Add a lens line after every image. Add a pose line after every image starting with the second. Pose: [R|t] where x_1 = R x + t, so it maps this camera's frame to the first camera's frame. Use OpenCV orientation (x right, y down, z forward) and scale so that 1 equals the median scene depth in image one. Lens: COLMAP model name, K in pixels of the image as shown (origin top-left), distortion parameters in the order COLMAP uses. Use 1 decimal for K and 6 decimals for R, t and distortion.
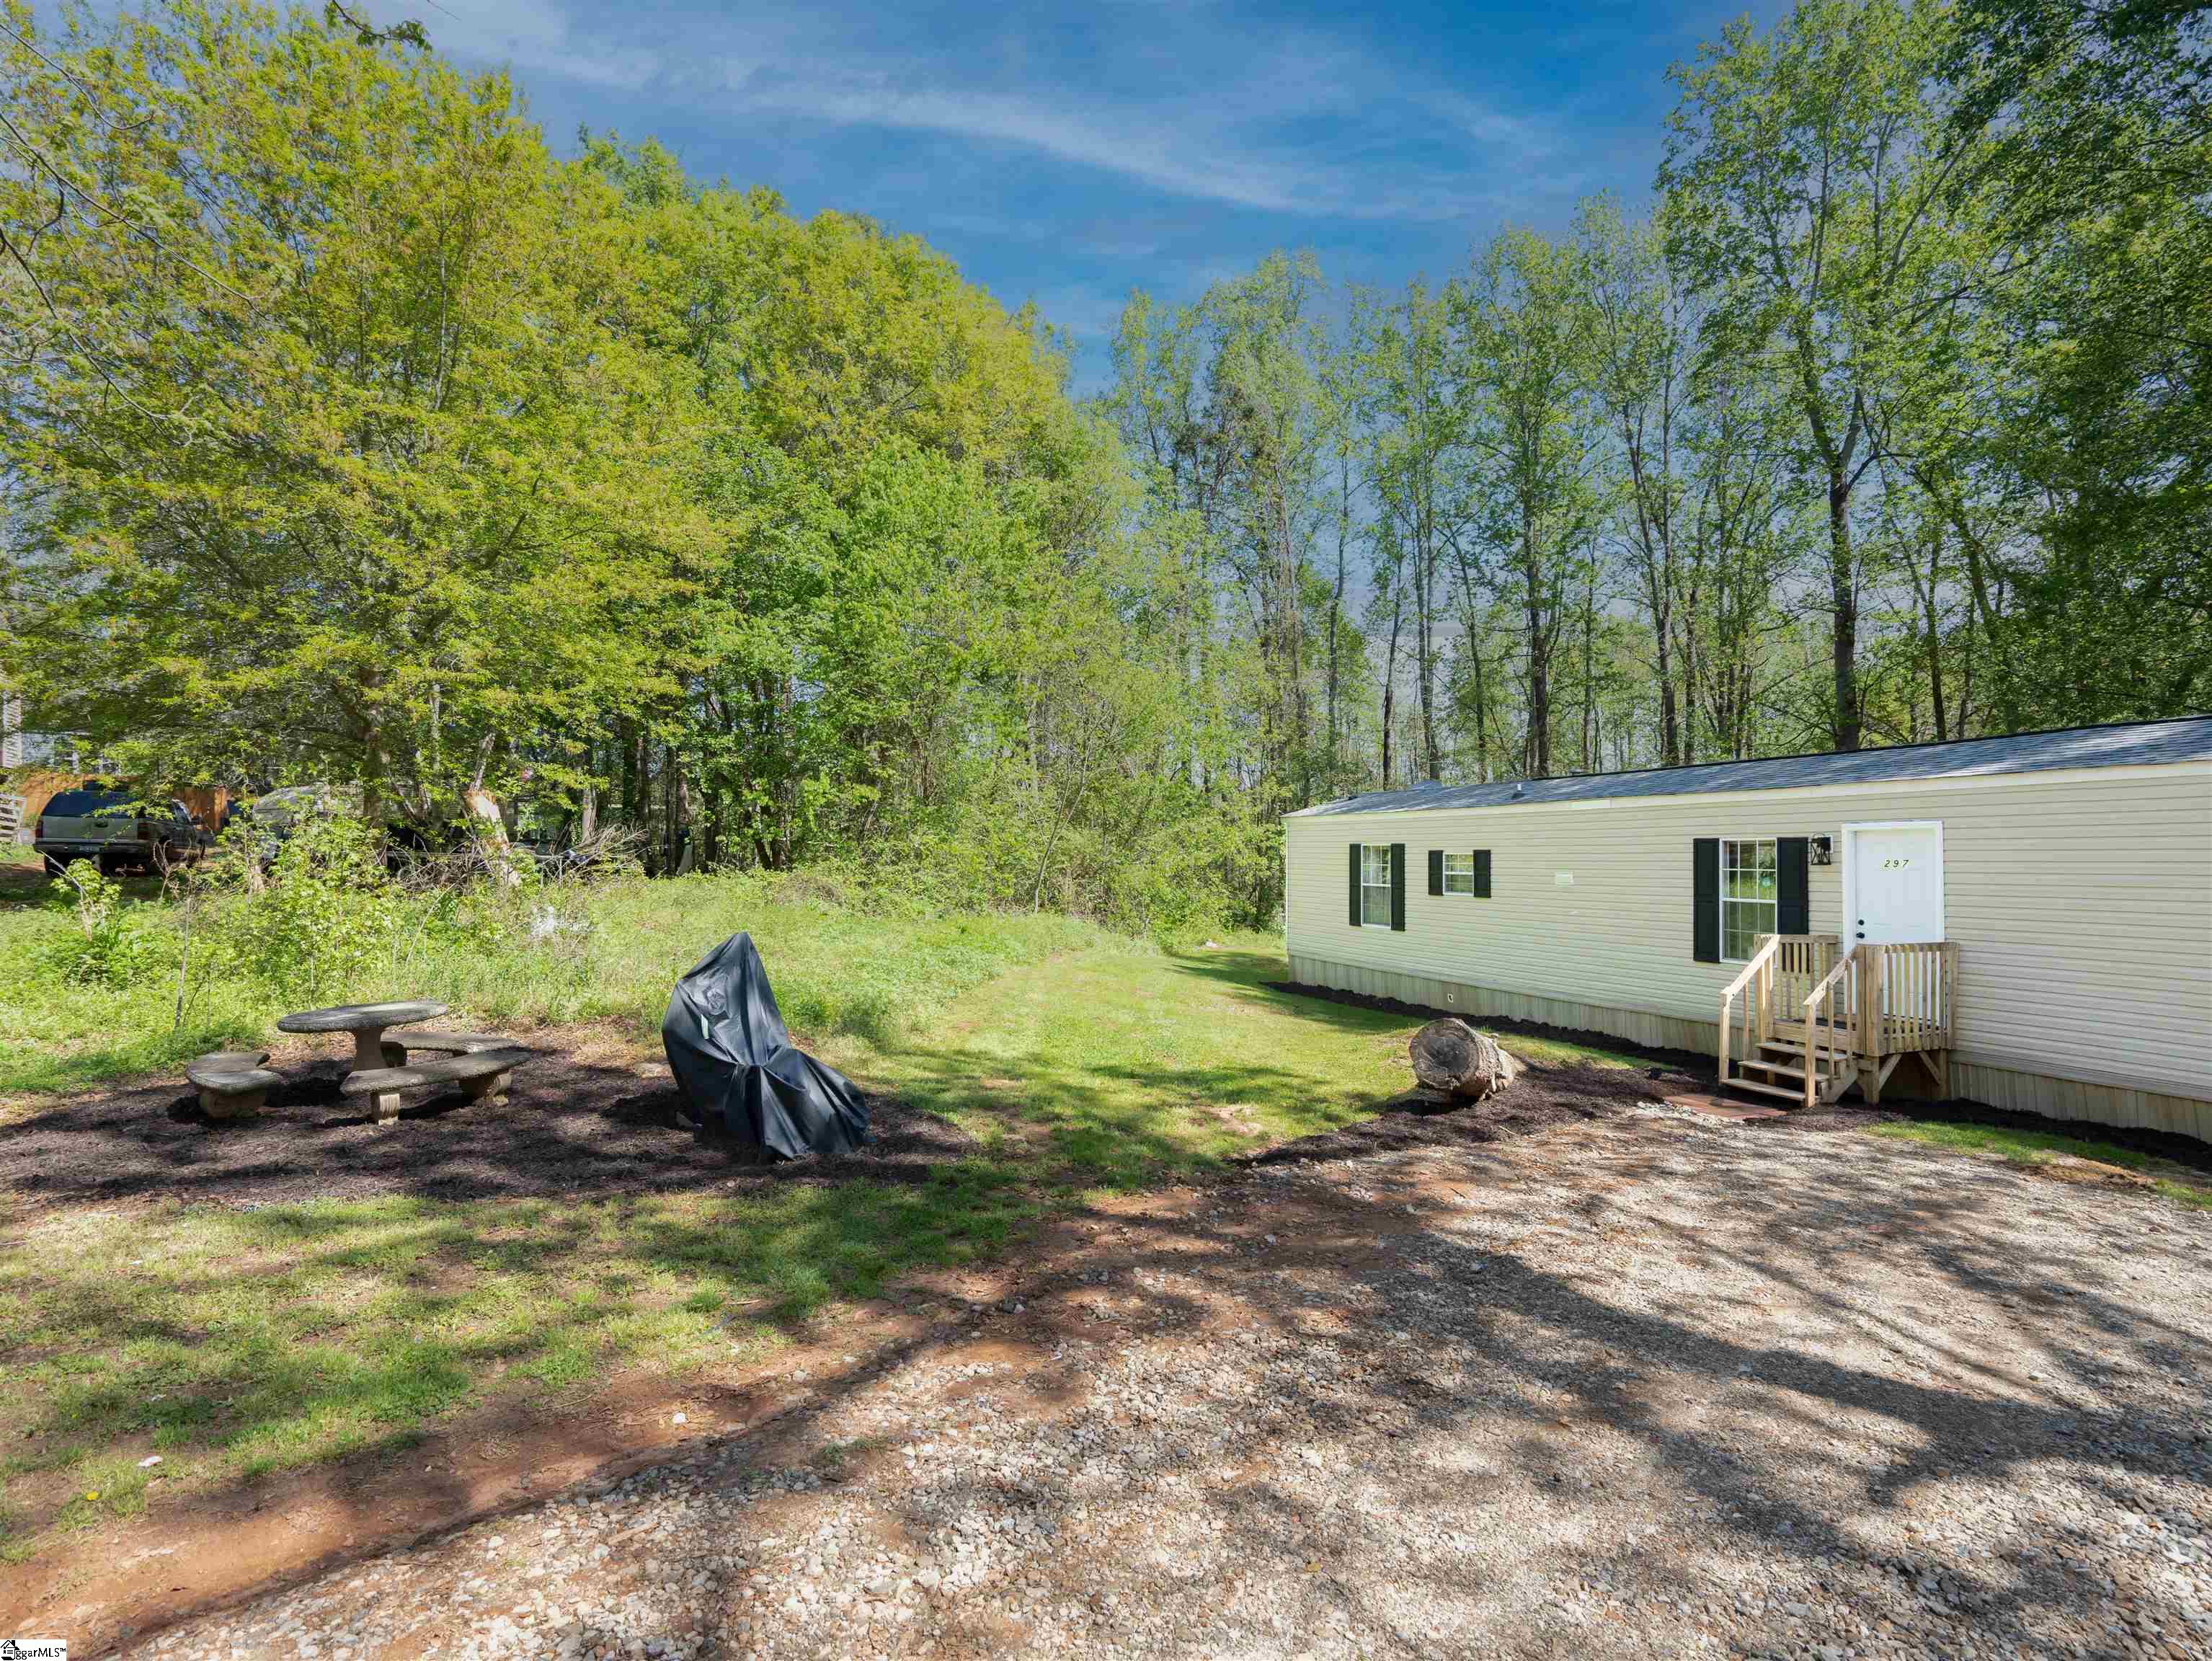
lens RADIAL K [[1122.3, 0, 1106.0], [0, 1122.3, 830.5], [0, 0, 1]] dist [-0.002179, 0.002019]
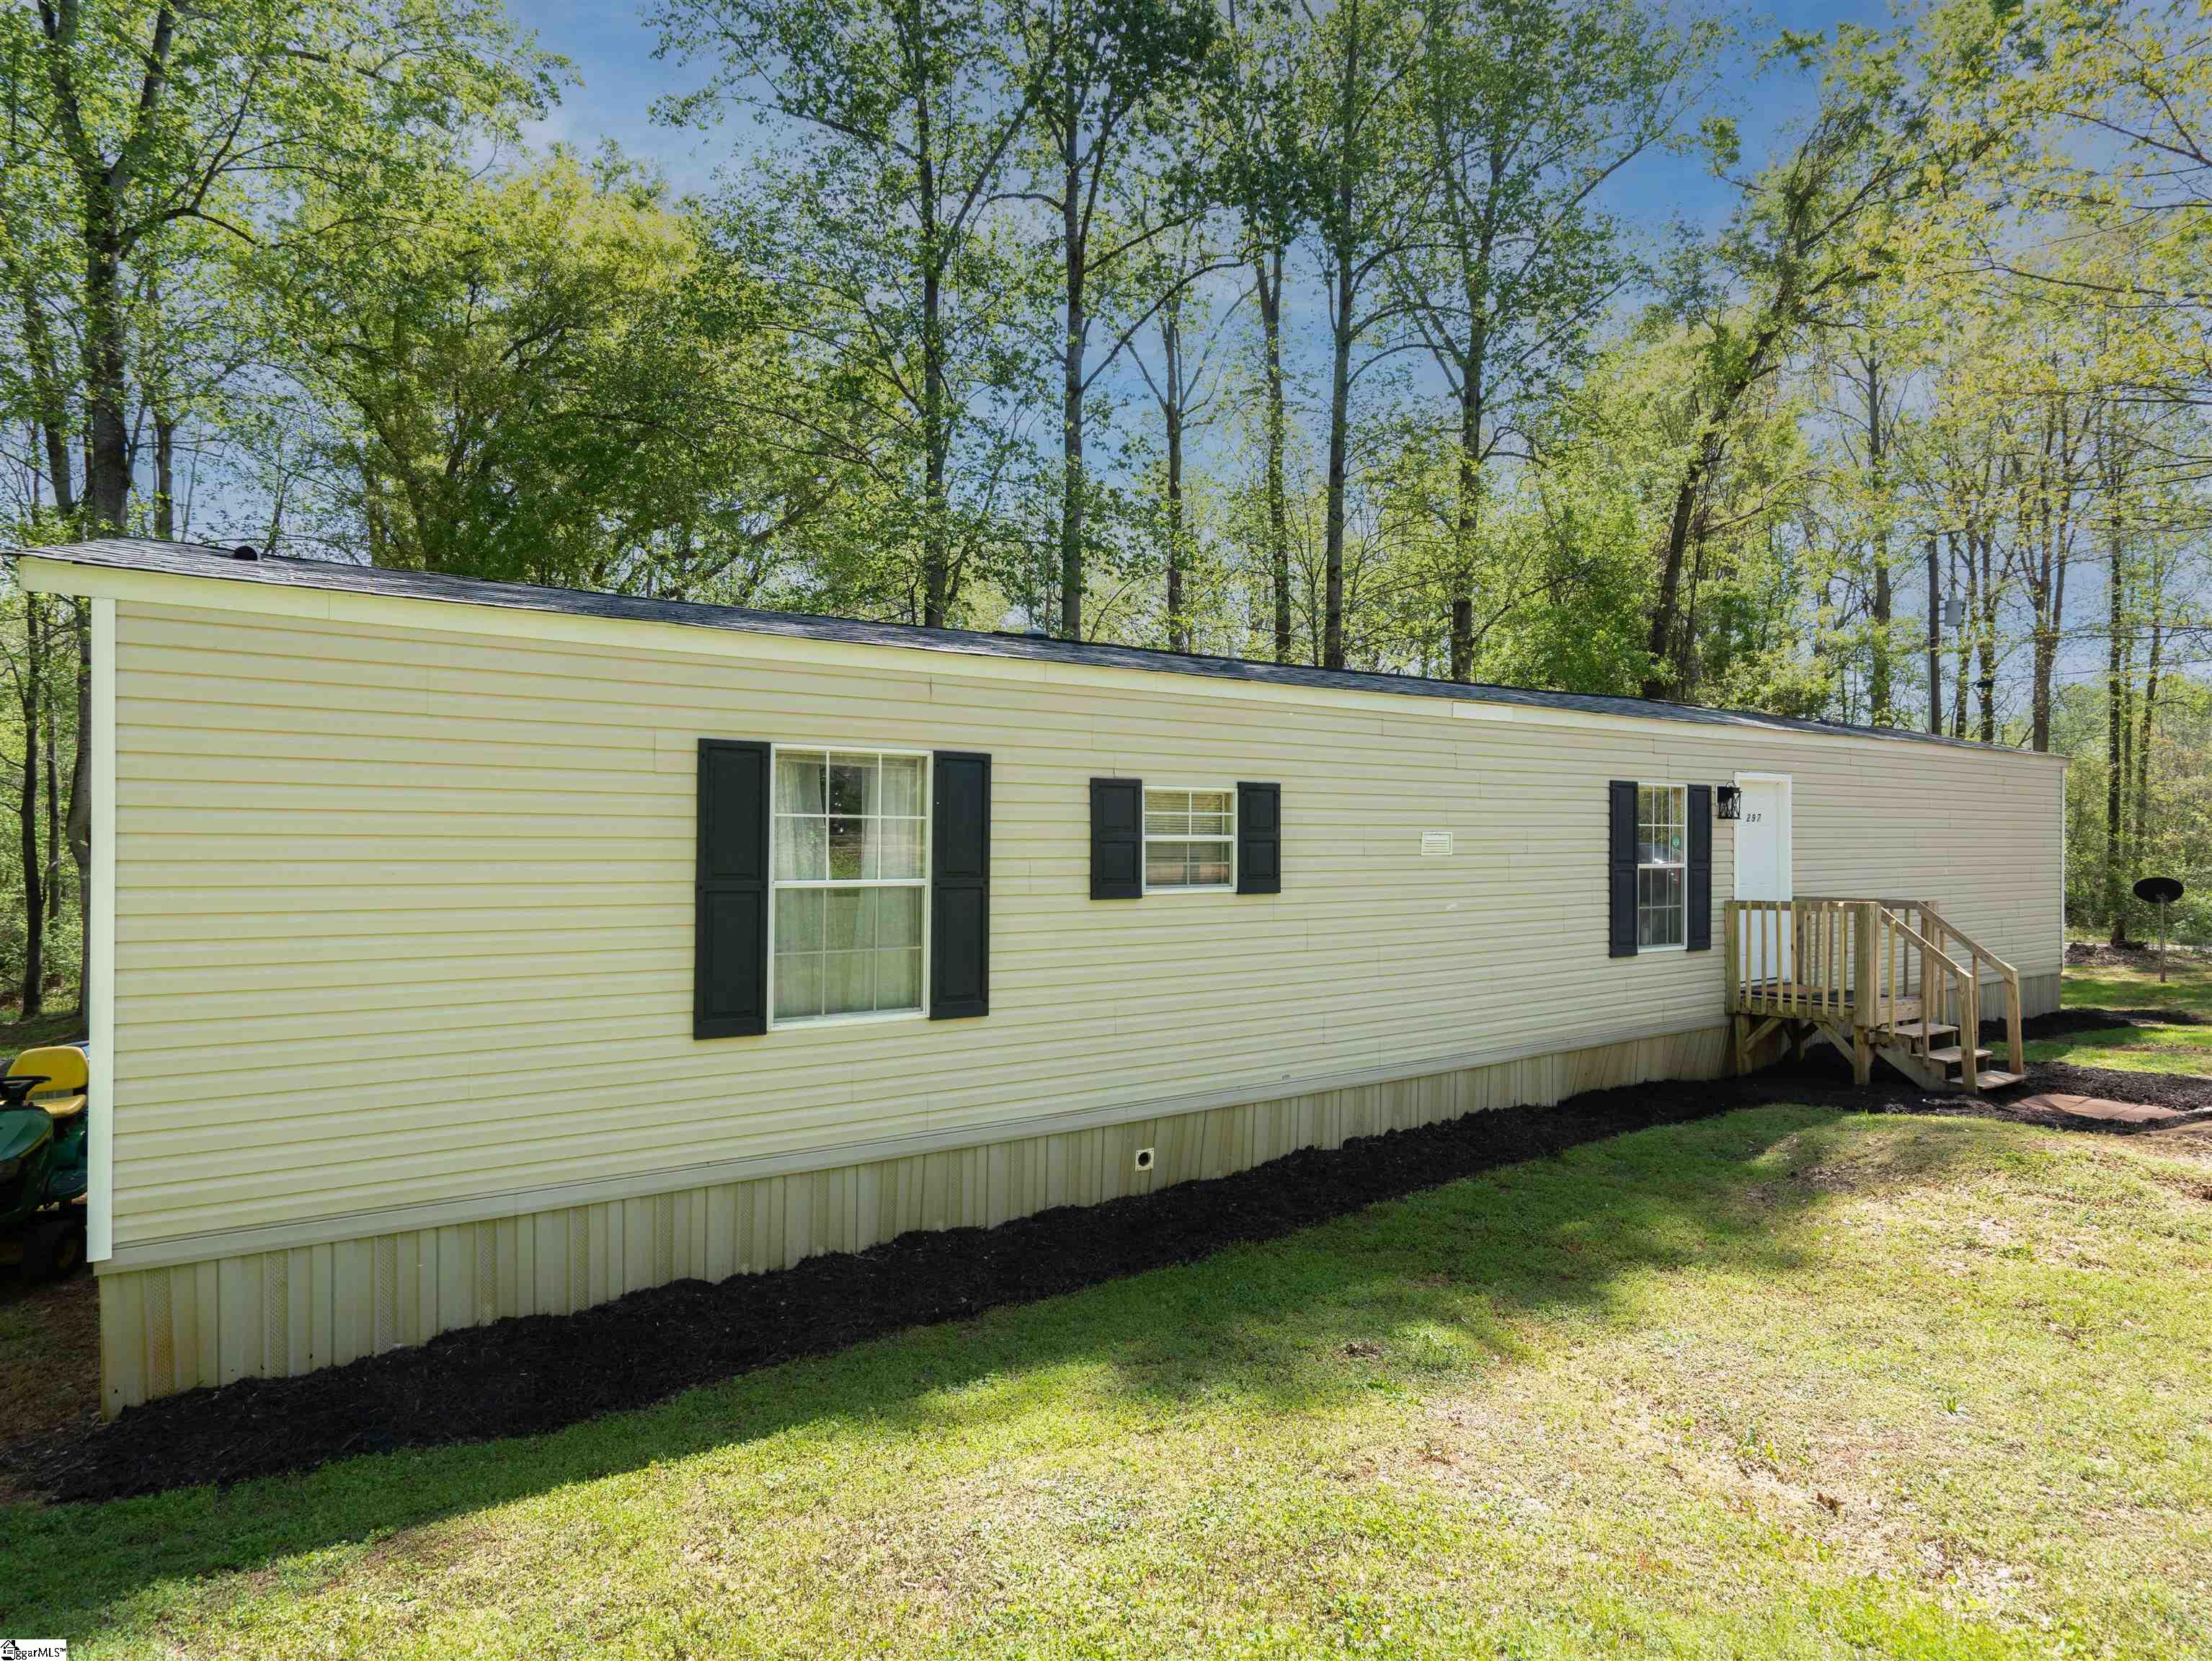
lens RADIAL K [[1122.3, 0, 1106.0], [0, 1122.3, 830.5], [0, 0, 1]] dist [-0.002179, 0.002019]
pose [[-0.155407, 0.002304, 0.987848, -0.117474], [-0.025944, 0.999643, -0.006413, 0.056006], [-0.987510, -0.026625, -0.155291, 1.582964]]
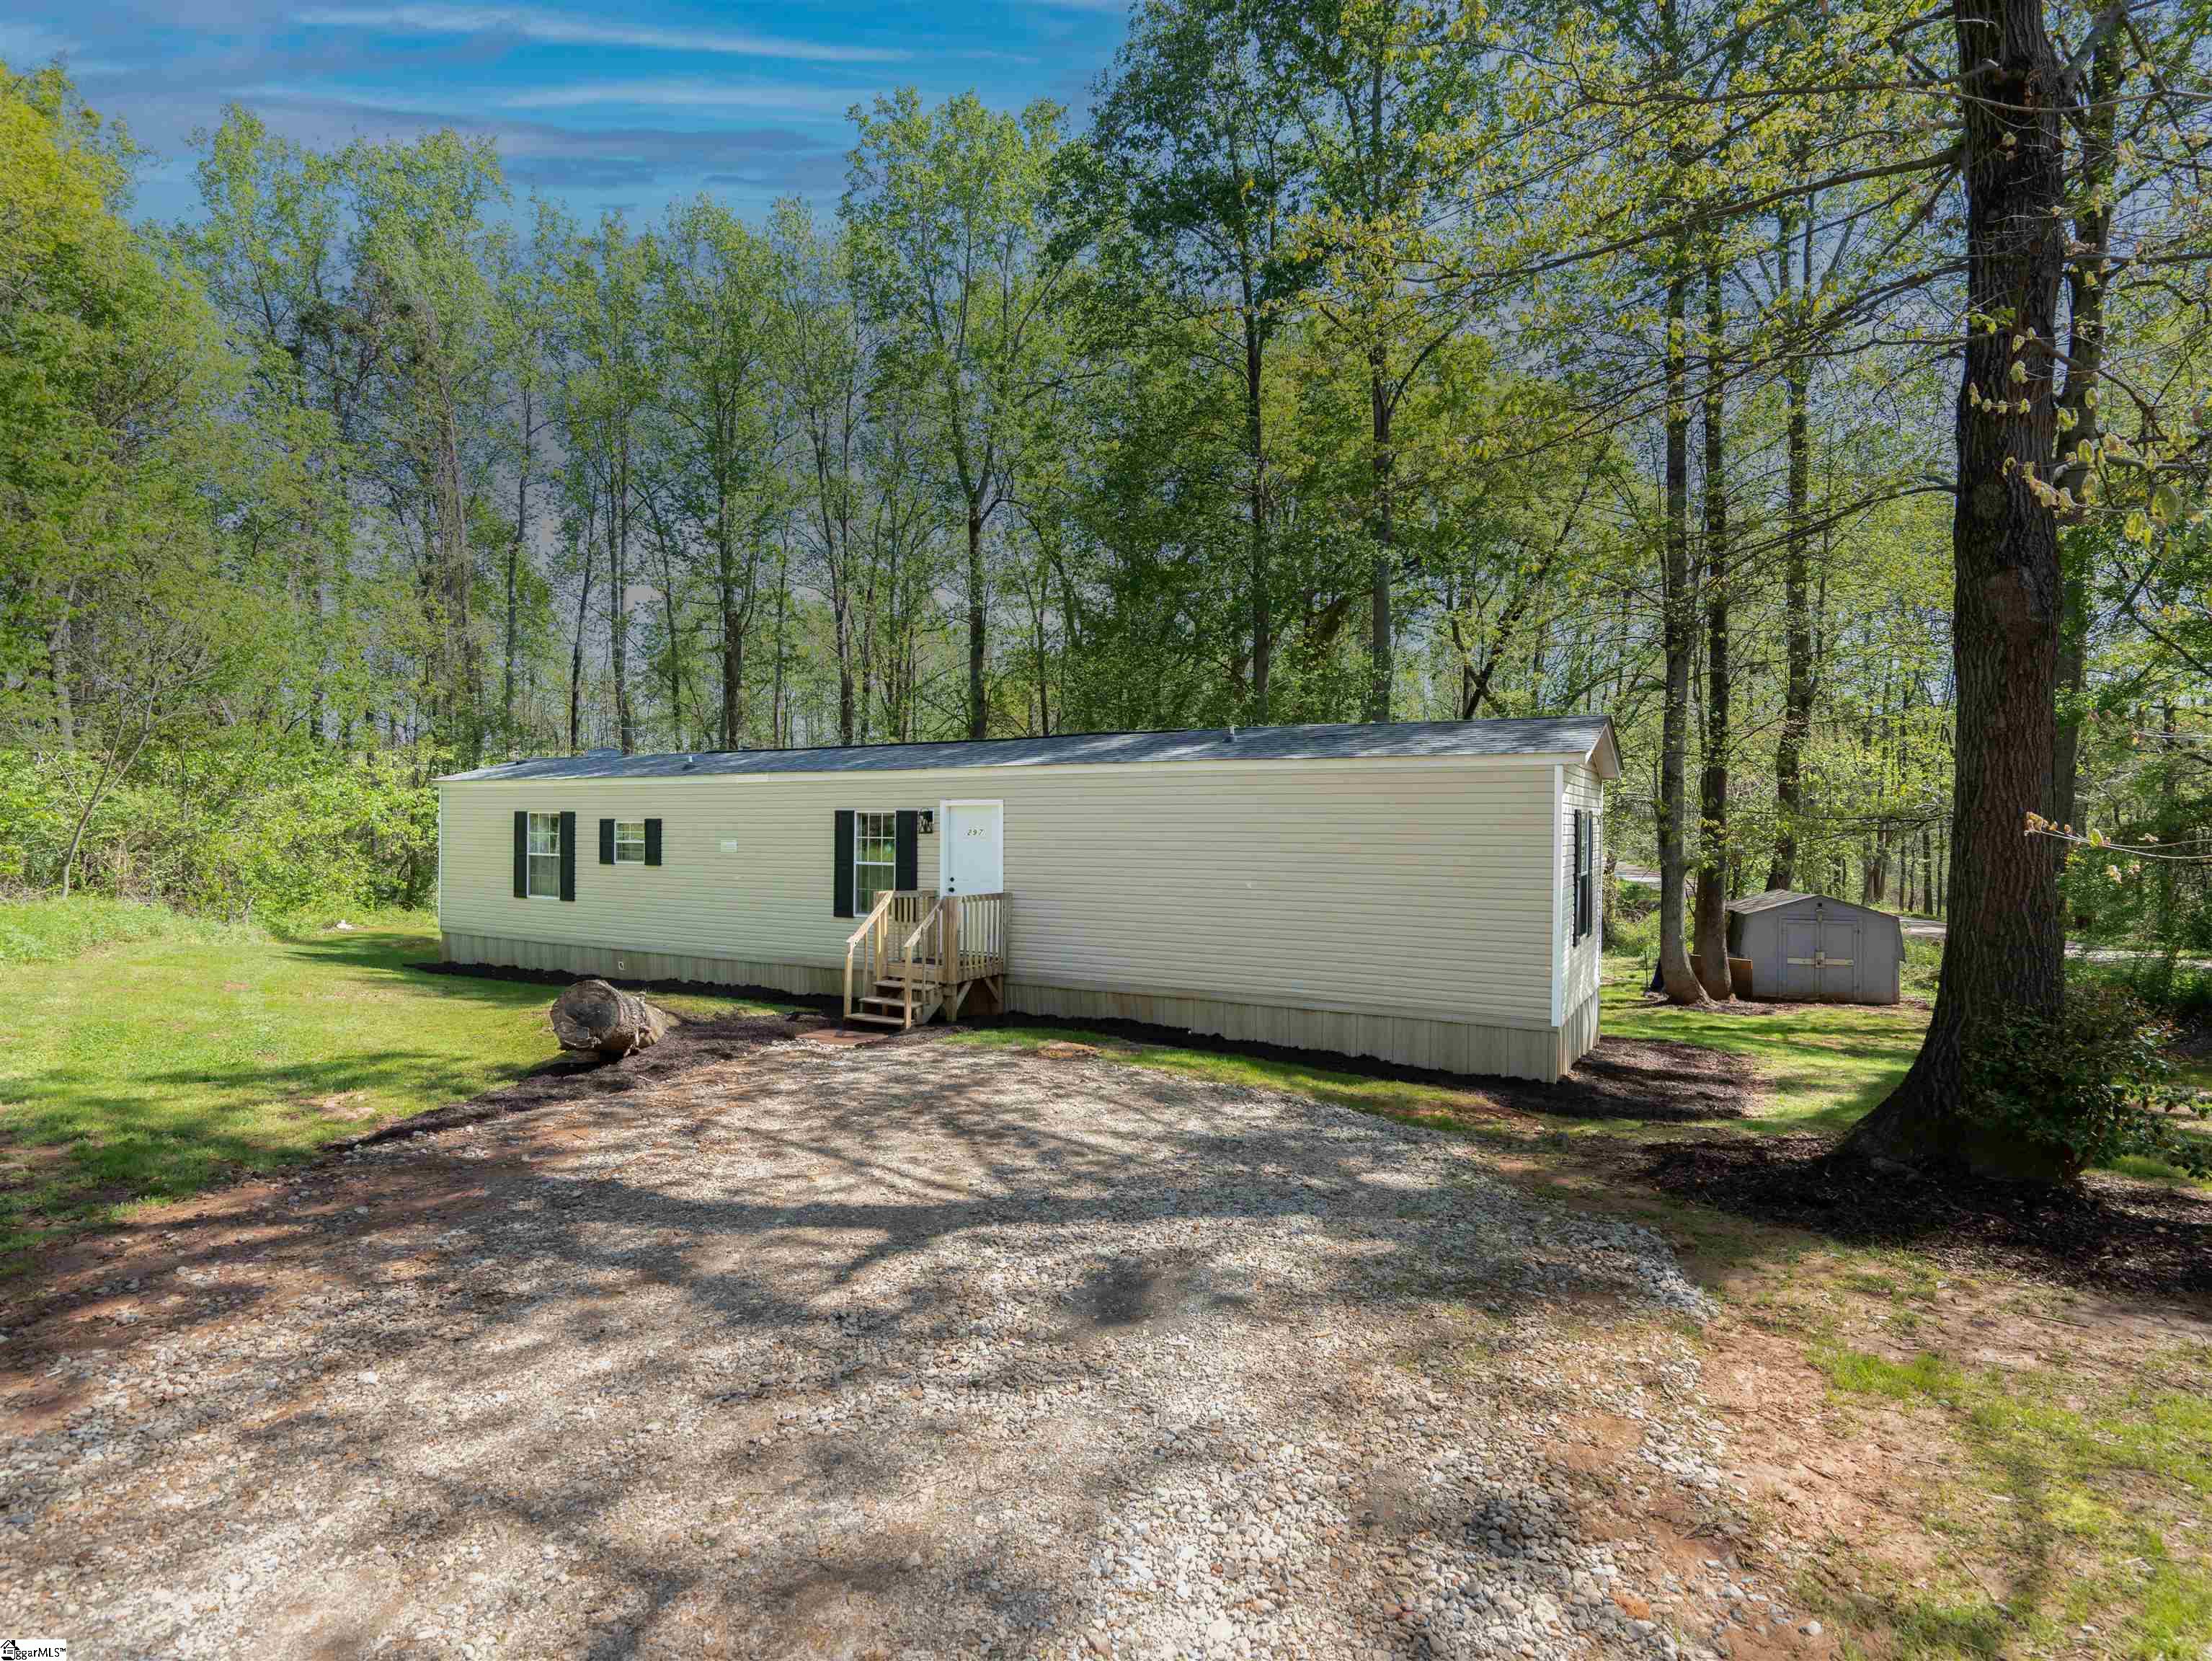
lens RADIAL K [[1122.3, 0, 1106.0], [0, 1122.3, 830.5], [0, 0, 1]] dist [-0.002179, 0.002019]
pose [[0.776928, 0.002655, 0.629584, 0.015740], [-0.019902, 0.999595, 0.020345, -0.001736], [-0.629275, -0.028337, 0.776666, -0.080358]]
